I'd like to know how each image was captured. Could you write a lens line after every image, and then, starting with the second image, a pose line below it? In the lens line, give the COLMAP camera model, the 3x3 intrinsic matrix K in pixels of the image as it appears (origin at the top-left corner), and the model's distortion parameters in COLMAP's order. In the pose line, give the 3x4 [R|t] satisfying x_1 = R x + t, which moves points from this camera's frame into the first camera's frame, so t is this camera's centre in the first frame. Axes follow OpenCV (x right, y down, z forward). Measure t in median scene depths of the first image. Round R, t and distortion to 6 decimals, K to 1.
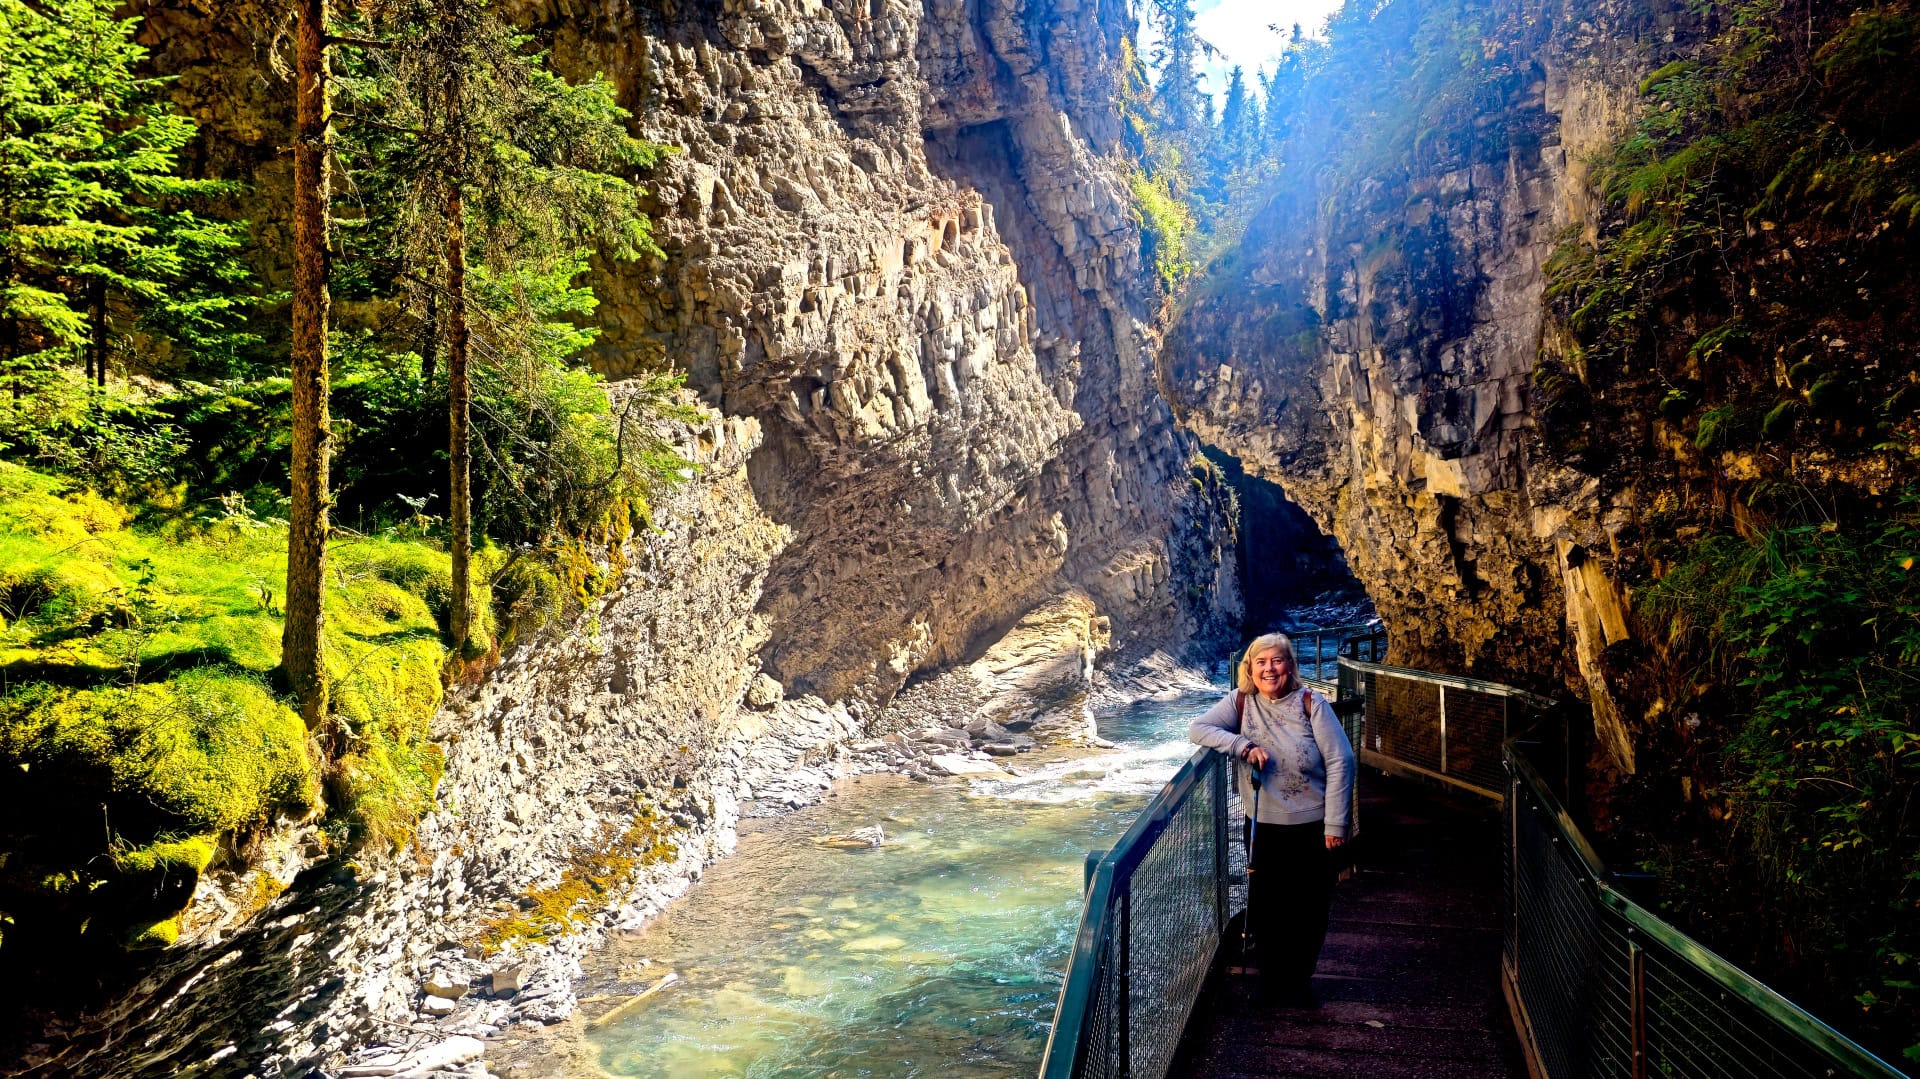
lens RADIAL K [[2938.2, 0, 960.0], [0, 2938.2, 539.5], [0, 0, 1]] dist [0.851780, -0.001910]
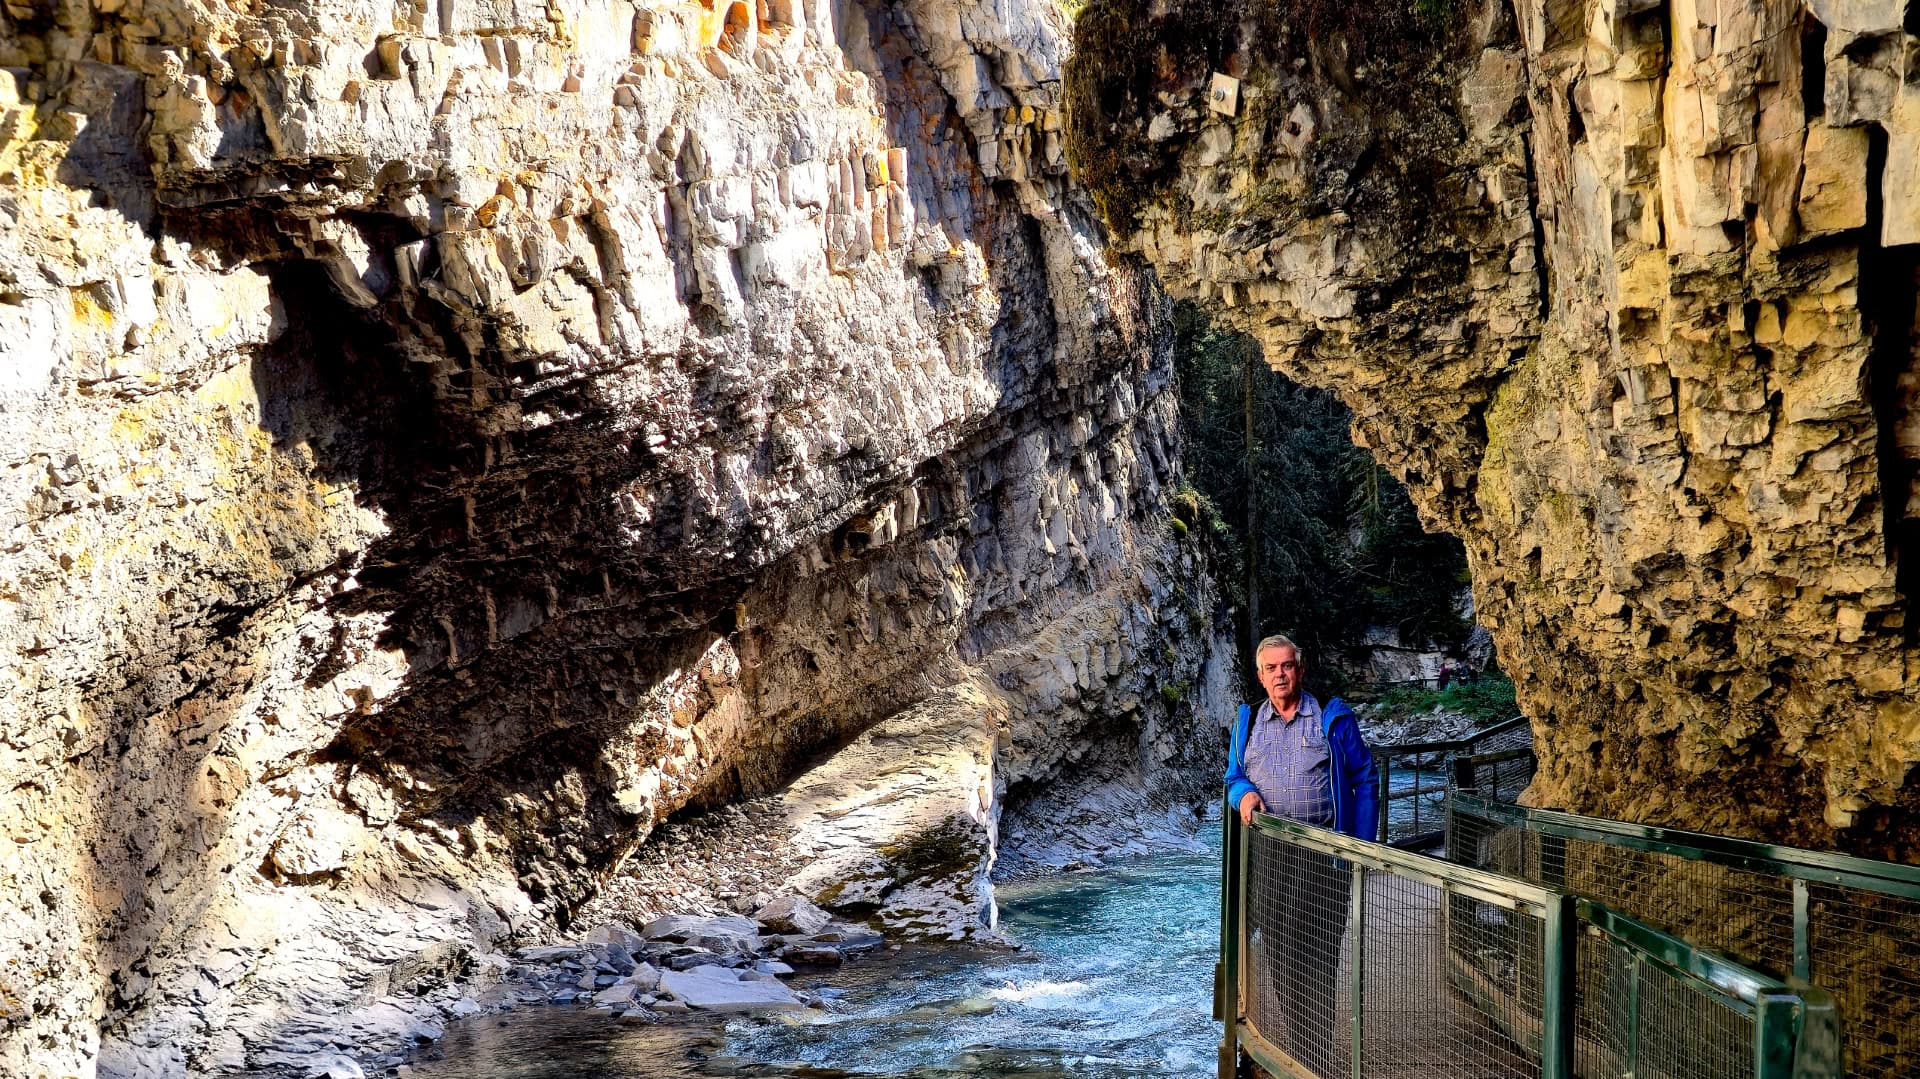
lens RADIAL K [[3651.9, 0, 960.0], [0, 3651.9, 539.5], [0, 0, 1]] dist [0.195399, -0.033654]
pose [[0.999667, 0.019418, 0.017011, 0.031411], [-0.018919, 0.999400, -0.029015, 0.013799], [-0.017564, 0.028684, 0.999434, 0.341209]]
